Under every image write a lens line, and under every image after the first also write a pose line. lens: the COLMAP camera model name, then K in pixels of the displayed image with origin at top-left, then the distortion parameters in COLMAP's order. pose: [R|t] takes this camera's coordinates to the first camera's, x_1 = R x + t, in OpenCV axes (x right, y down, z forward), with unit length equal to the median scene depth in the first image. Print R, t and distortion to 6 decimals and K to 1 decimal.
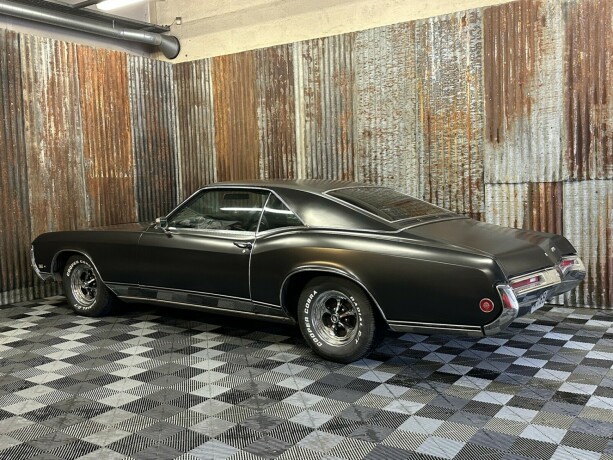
lens RADIAL K [[621.1, 0, 313.4], [0, 621.1, 227.1], [0, 0, 1]] dist [0.190454, -0.399794]
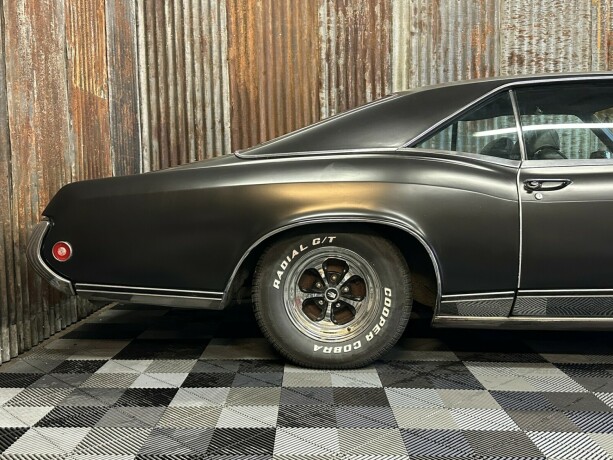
lens RADIAL K [[611.9, 0, 306.2], [0, 611.9, 233.1], [0, 0, 1]] dist [0.173661, -0.347512]
pose [[0.828814, -0.020034, 0.559165, -0.518737], [0.028778, 0.999562, -0.006842, 0.045010], [-0.558783, 0.021762, 0.829028, 0.572009]]
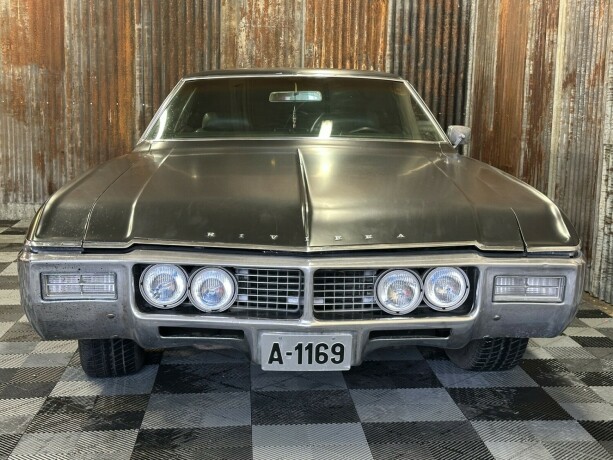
lens RADIAL K [[916.3, 0, 316.7], [0, 916.3, 239.2], [0, 0, 1]] dist [0.142120, -0.052069]
pose [[0.628475, 0.155452, -0.762138, 0.531993], [-0.095521, 0.987834, 0.122719, -0.019038], [0.771943, -0.004325, 0.635678, 0.367866]]
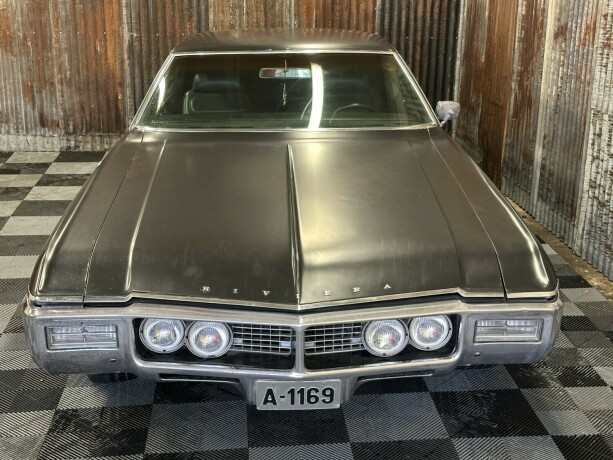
lens RADIAL K [[916.2, 0, 315.6], [0, 916.2, 229.0], [0, 0, 1]] dist [0.144183, -0.111091]
pose [[0.634780, 0.260882, -0.727321, 0.527237], [-0.087875, 0.959547, 0.267484, -0.116332], [0.767680, -0.105880, 0.632026, 0.362392]]
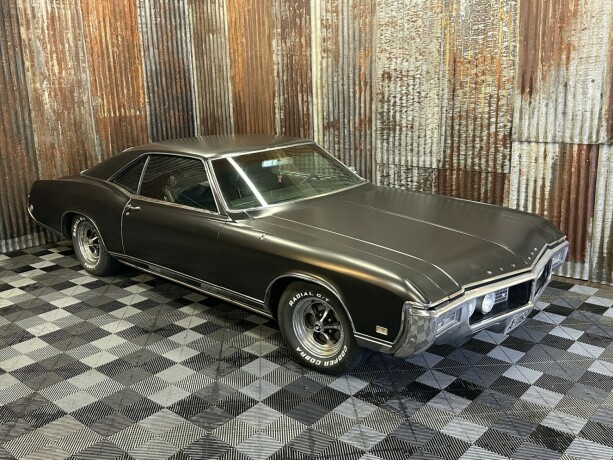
lens RADIAL K [[611.3, 0, 310.6], [0, 611.3, 232.0], [0, 0, 1]] dist [0.171671, -0.334491]
pose [[0.994036, 0.032924, -0.103959, 0.079337], [-0.013876, 0.983772, 0.178888, -0.088582], [0.108162, -0.176378, 0.978362, 0.082214]]
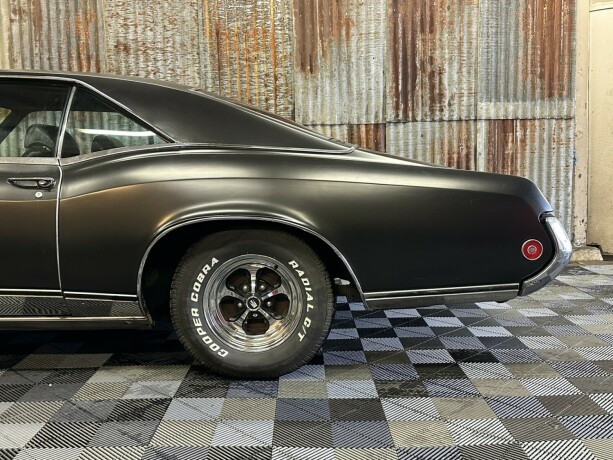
lens RADIAL K [[621.1, 0, 313.4], [0, 621.1, 227.1], [0, 0, 1]] dist [0.190454, -0.399794]
pose [[0.814394, -0.037133, 0.579123, -0.157832], [0.033854, 0.999291, 0.016466, 0.044389], [-0.579324, 0.006195, 0.815074, 0.321619]]
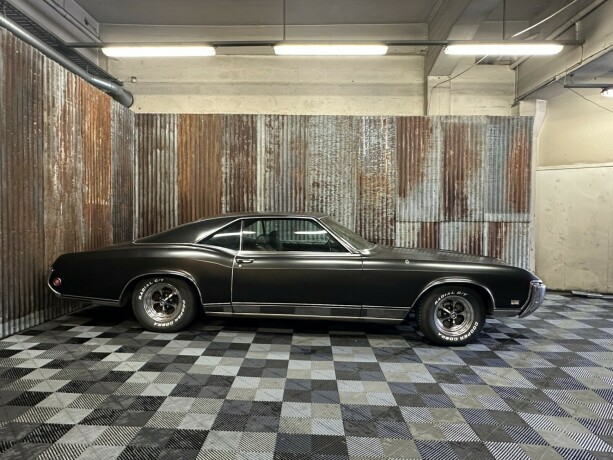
lens RADIAL K [[389.5, 0, 306.3], [0, 389.5, 230.2], [0, 0, 1]] dist [0.000801, -0.001994]
pose [[0.831790, 0.023934, 0.554574, -0.448106], [0.004662, 0.998734, -0.050096, 0.003182], [-0.555071, 0.044255, 0.830625, 0.268306]]
